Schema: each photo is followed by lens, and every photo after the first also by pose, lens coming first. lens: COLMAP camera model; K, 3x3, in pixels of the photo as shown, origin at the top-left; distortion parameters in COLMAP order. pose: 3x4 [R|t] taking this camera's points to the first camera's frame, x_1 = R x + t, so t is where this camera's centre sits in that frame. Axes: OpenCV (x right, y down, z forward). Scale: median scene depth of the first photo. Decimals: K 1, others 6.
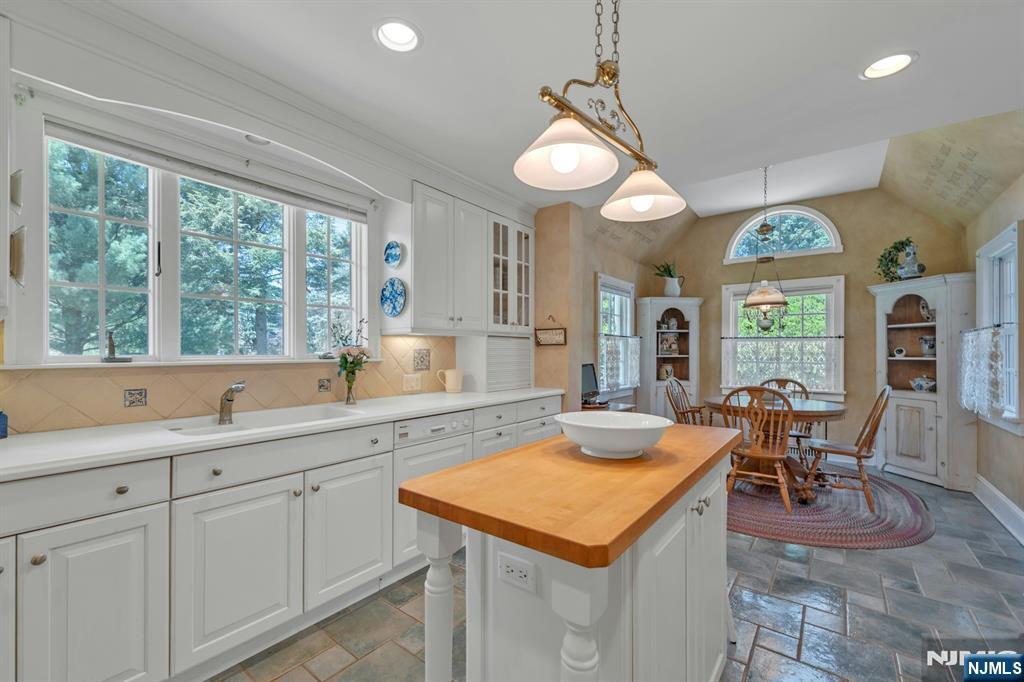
lens RADIAL K [[420.2, 0, 506.8], [0, 420.2, 348.5], [0, 0, 1]] dist [-0.001563, -0.000296]
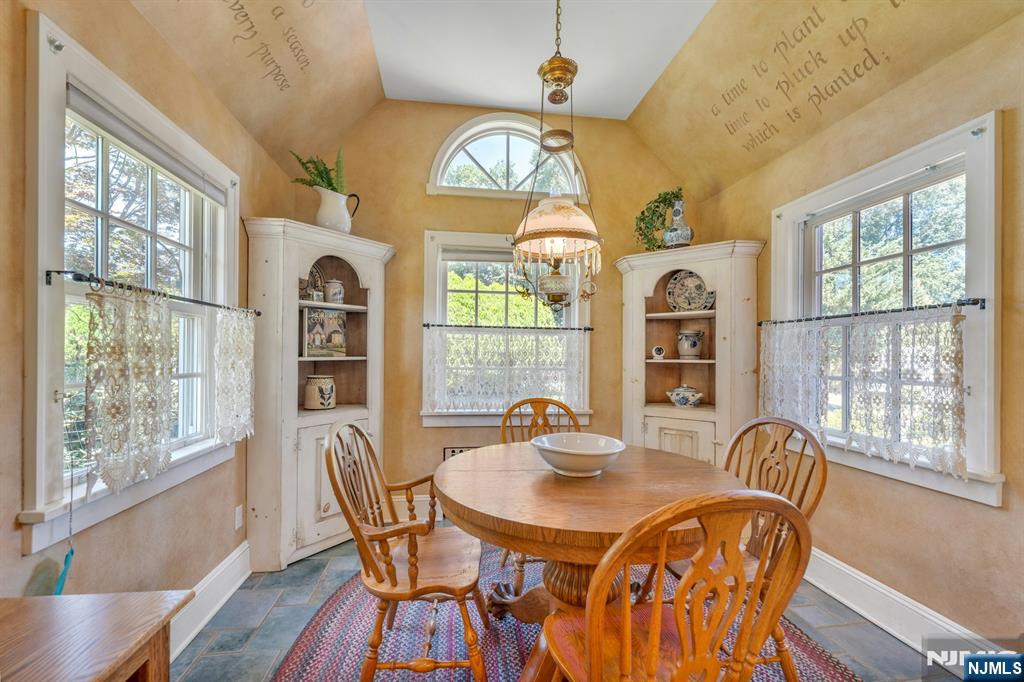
lens RADIAL K [[420.2, 0, 507.6], [0, 420.2, 354.8], [0, 0, 1]] dist [-0.001563, -0.000296]
pose [[0.697310, 0.000343, 0.716770, 0.298892], [-0.010201, 0.999903, 0.009445, 0.011023], [-0.716697, -0.013898, 0.697246, 0.826584]]
